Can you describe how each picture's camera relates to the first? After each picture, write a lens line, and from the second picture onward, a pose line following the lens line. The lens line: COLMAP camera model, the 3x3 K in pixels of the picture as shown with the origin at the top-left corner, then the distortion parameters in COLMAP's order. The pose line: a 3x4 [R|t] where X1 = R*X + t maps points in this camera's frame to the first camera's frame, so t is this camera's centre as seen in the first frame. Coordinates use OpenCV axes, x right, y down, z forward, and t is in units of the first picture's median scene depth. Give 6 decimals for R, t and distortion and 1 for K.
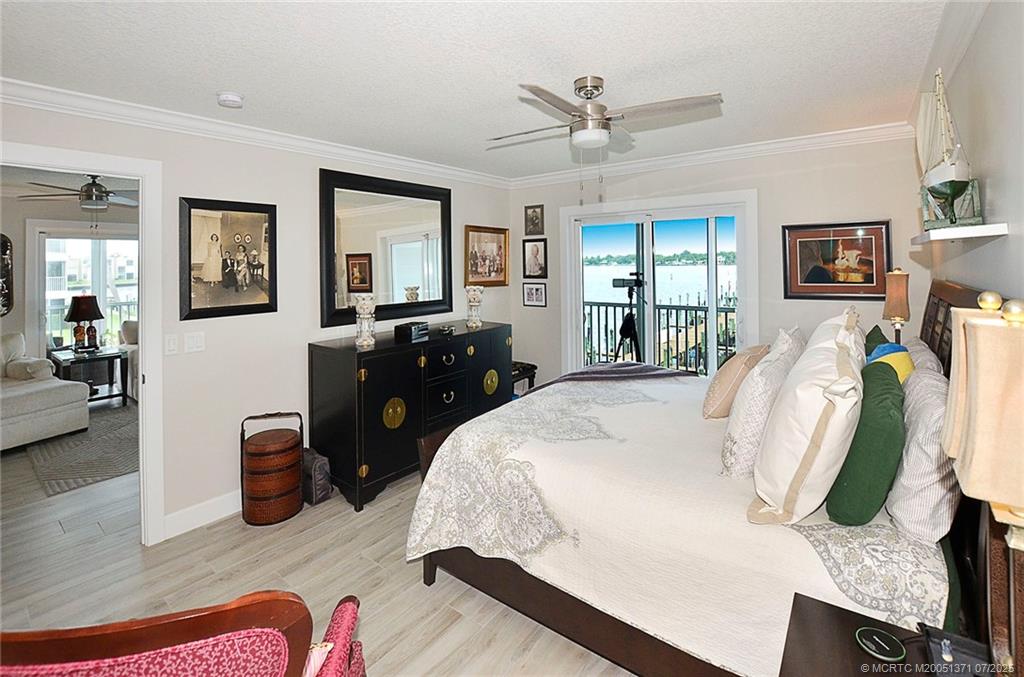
lens RADIAL K [[482.7, 0, 486.5], [0, 482.7, 346.8], [0, 0, 1]] dist [-0.000288, -0.000041]
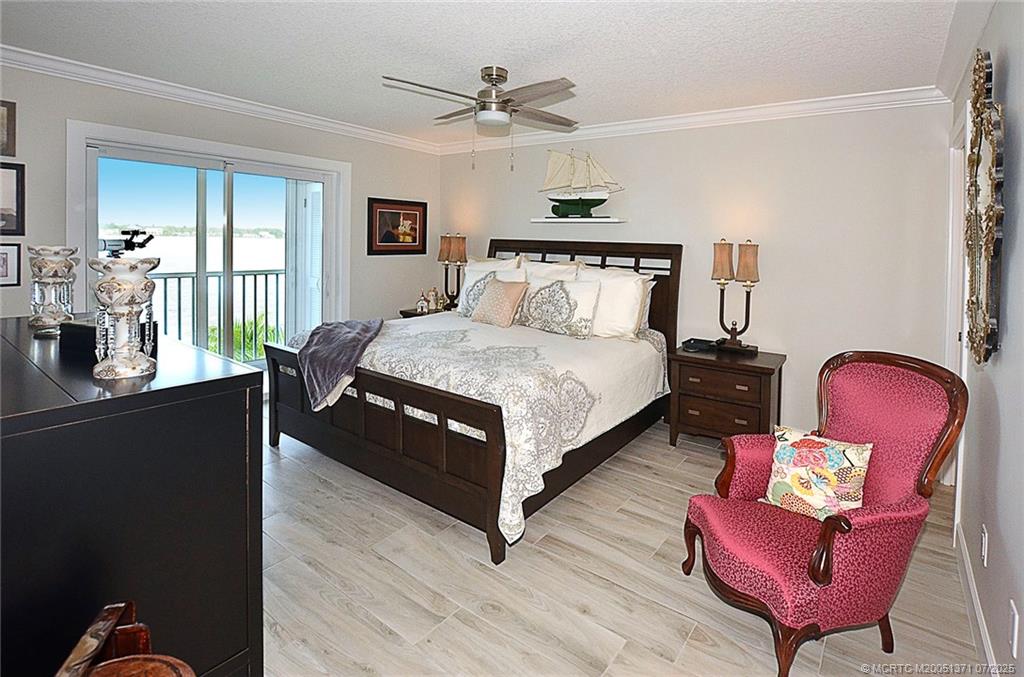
lens RADIAL K [[461.9, 0, 512.0], [0, 461.9, 338.5], [0, 0, 1]] dist [-0.001520, -0.000140]
pose [[-0.007207, -0.194491, 0.980878, -0.722982], [0.140754, 0.970940, 0.193555, -0.075740], [-0.990018, 0.139458, 0.020378, 0.695516]]
